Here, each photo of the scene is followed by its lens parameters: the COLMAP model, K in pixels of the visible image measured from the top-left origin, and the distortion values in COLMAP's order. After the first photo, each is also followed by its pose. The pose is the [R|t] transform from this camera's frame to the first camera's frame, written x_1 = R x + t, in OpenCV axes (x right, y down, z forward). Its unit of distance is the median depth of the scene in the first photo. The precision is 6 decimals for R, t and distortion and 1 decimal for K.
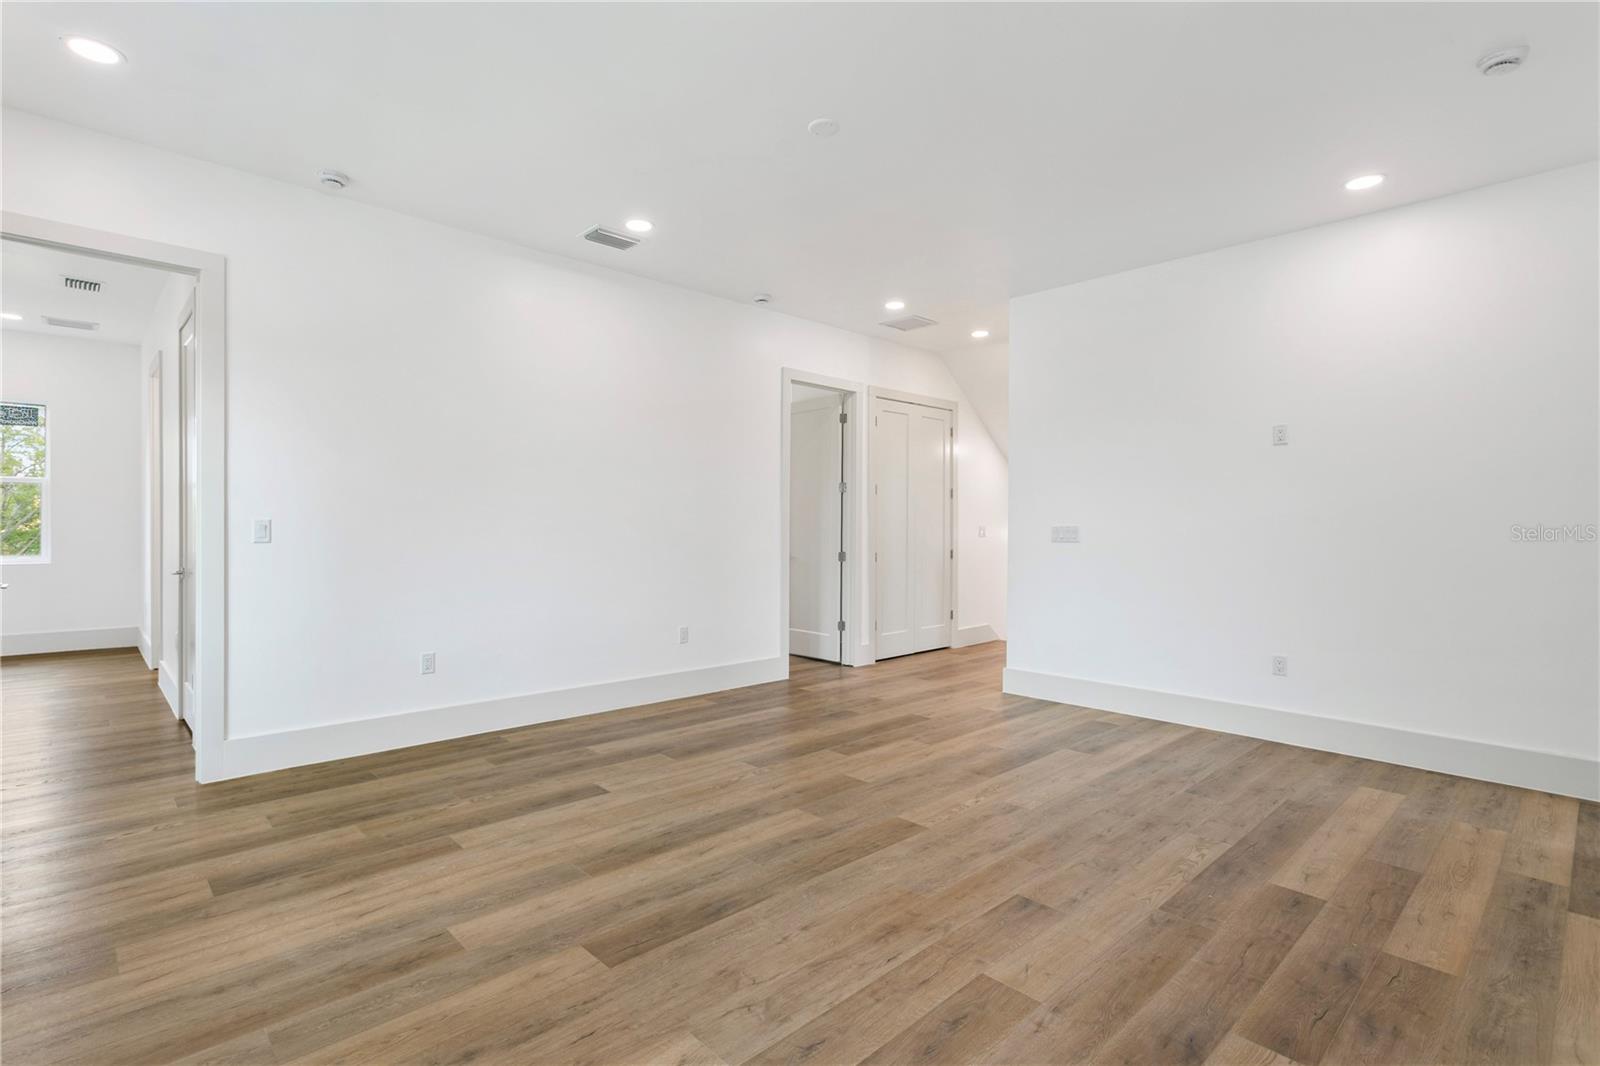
lens RADIAL K [[763.5, 0, 800.0], [0, 763.5, 533.0], [0, 0, 1]] dist [0.001159, -0.000114]
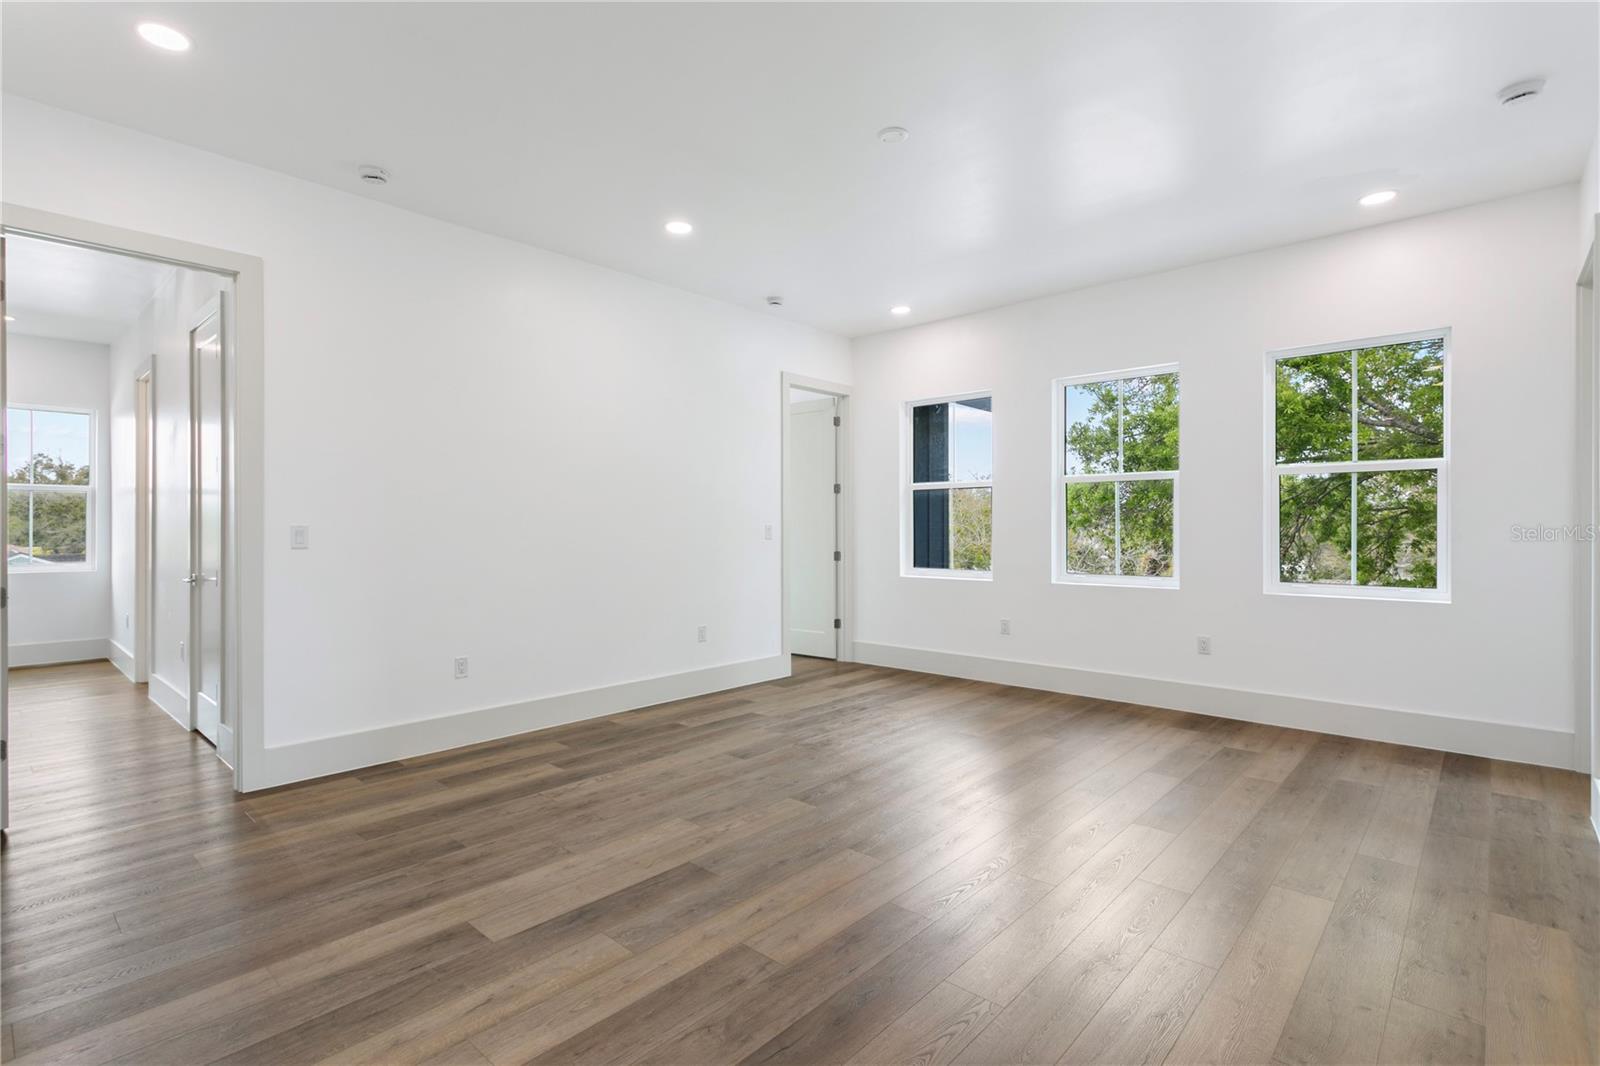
lens RADIAL K [[763.5, 0, 800.0], [0, 763.5, 533.0], [0, 0, 1]] dist [0.001159, -0.000114]
pose [[-0.997429, -0.002230, -0.071623, 0.234828], [-0.003597, 0.999814, 0.018957, -0.019592], [0.071567, 0.019166, -0.997252, 2.109158]]
